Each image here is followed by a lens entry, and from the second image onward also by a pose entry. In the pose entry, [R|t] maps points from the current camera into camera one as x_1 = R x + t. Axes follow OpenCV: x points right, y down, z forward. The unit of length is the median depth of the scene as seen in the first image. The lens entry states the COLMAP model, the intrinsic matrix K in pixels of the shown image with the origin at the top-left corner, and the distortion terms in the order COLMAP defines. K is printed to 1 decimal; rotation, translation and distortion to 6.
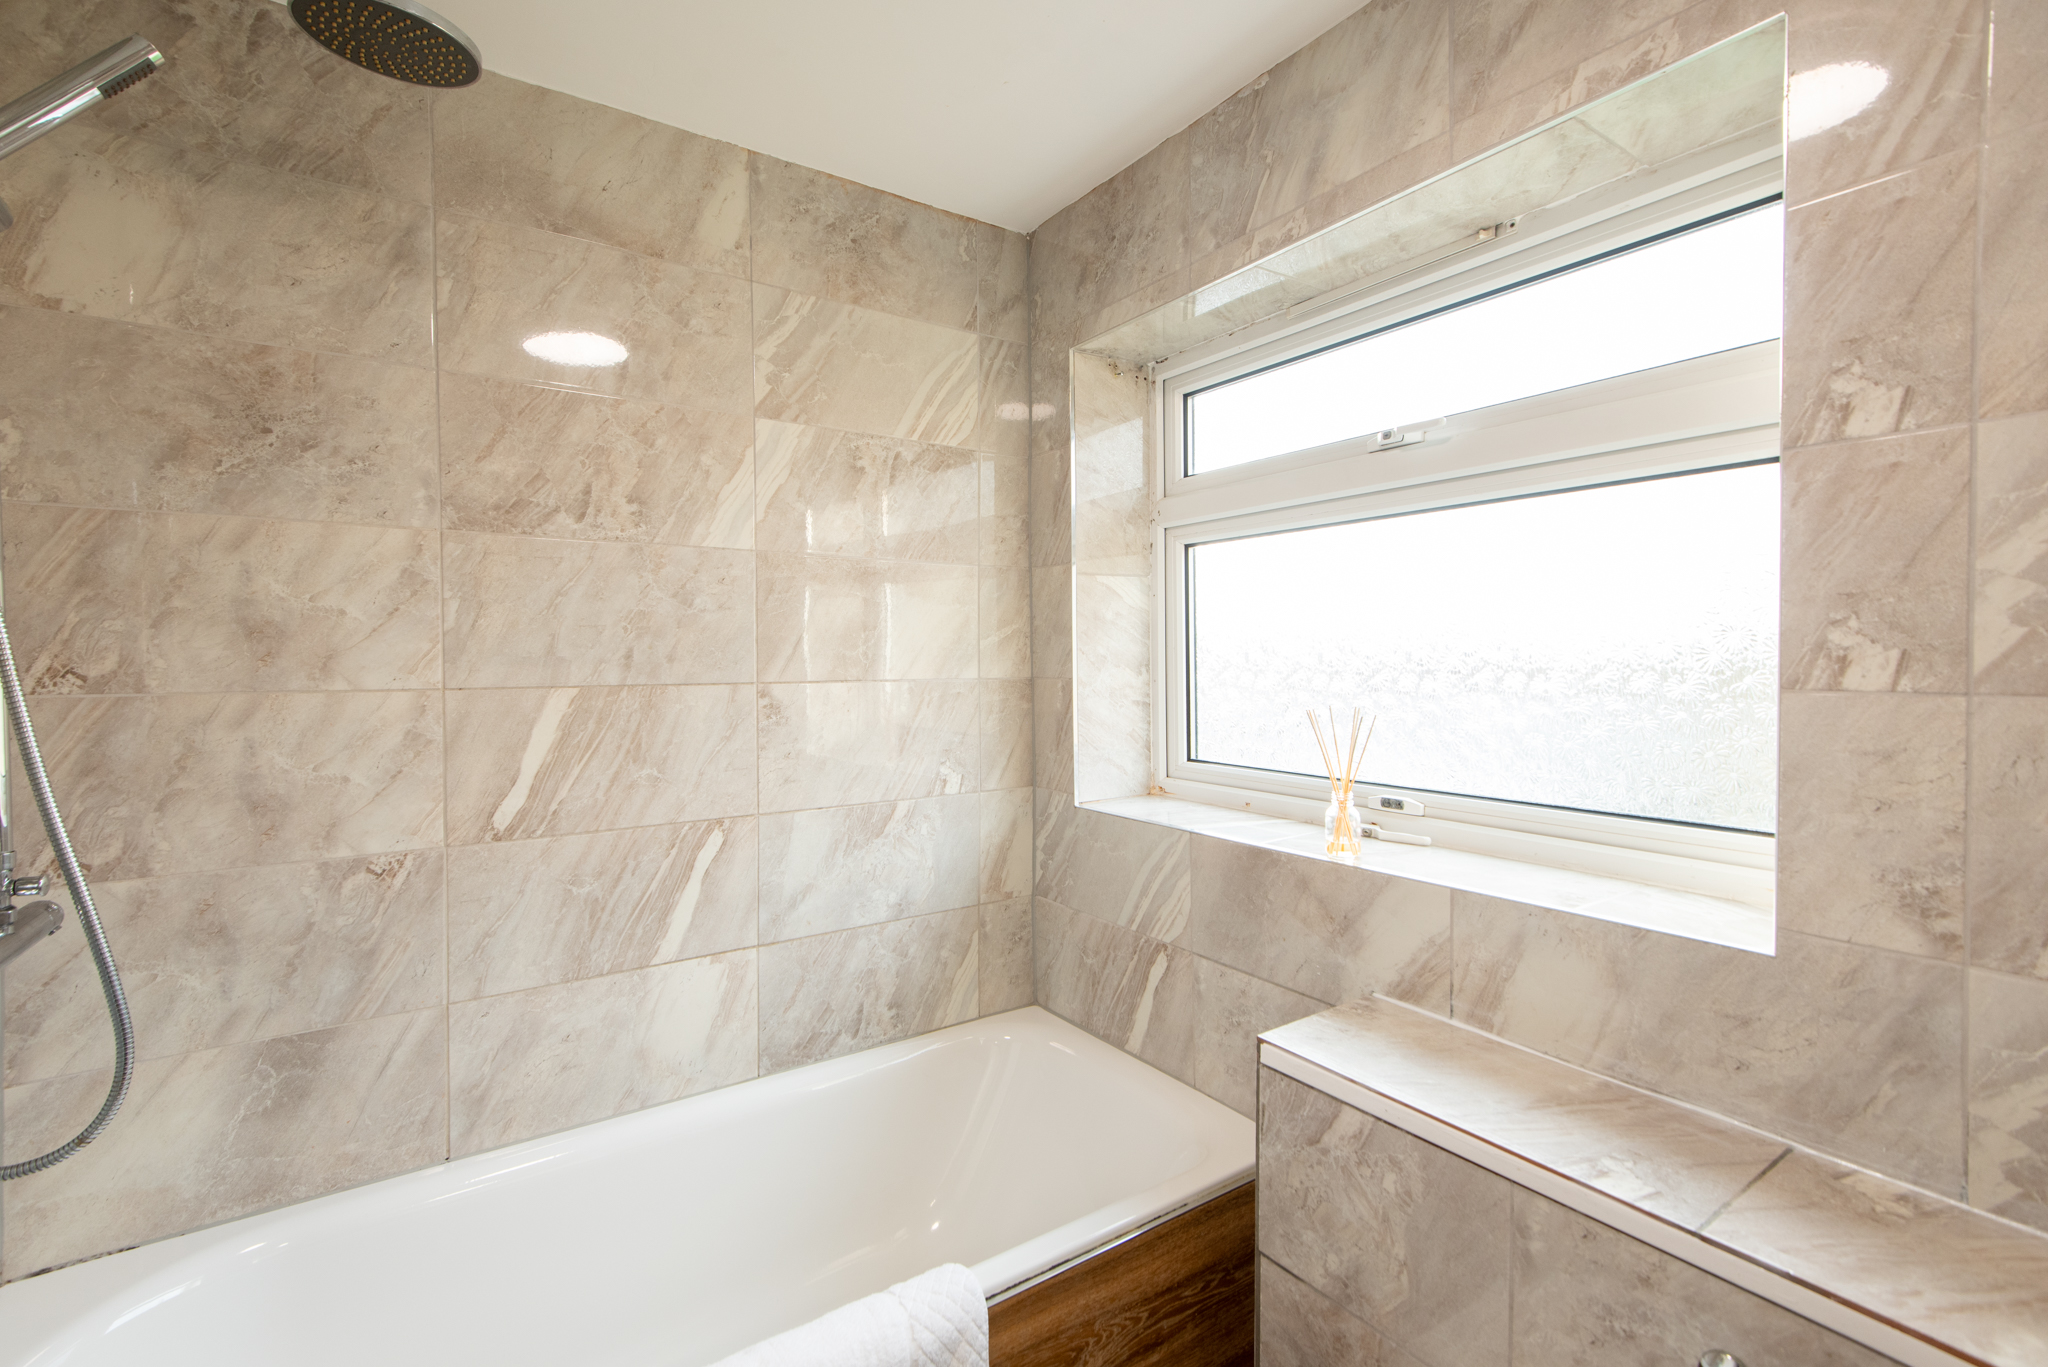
lens RADIAL K [[910.3, 0, 1027.5], [0, 910.3, 672.9], [0, 0, 1]] dist [0.028400, -0.013191]
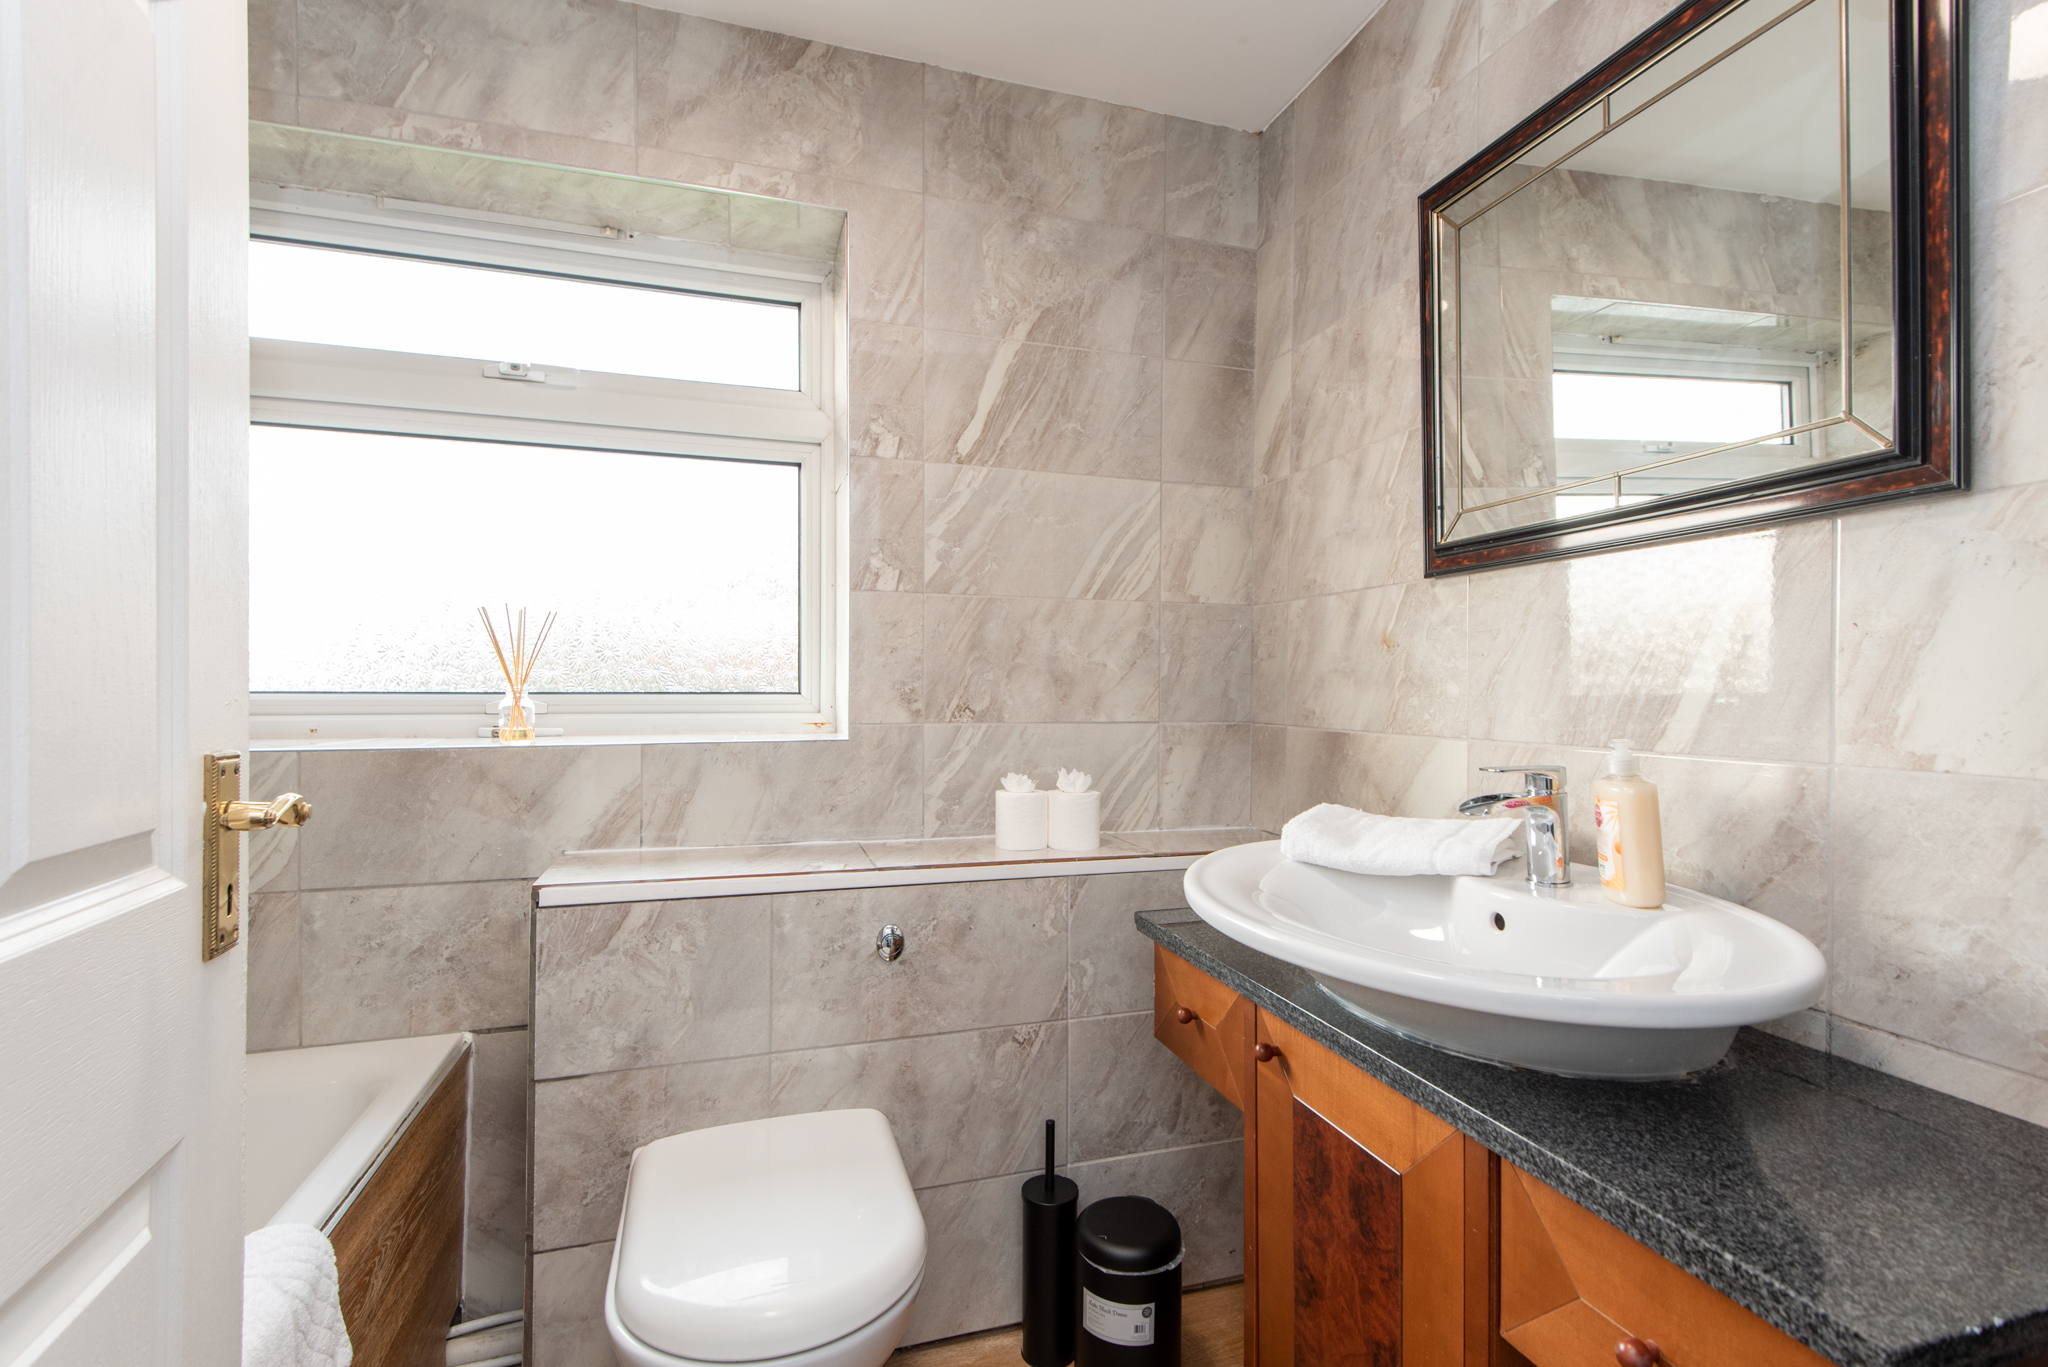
lens RADIAL K [[910.3, 0, 1041.9], [0, 910.3, 683.2], [0, 0, 1]] dist [0.028400, -0.013191]
pose [[0.303102, -0.002268, 0.952956, -0.650329], [0.010771, 0.999941, -0.001046, 0.176503], [-0.952897, 0.010581, 0.303108, 0.096950]]
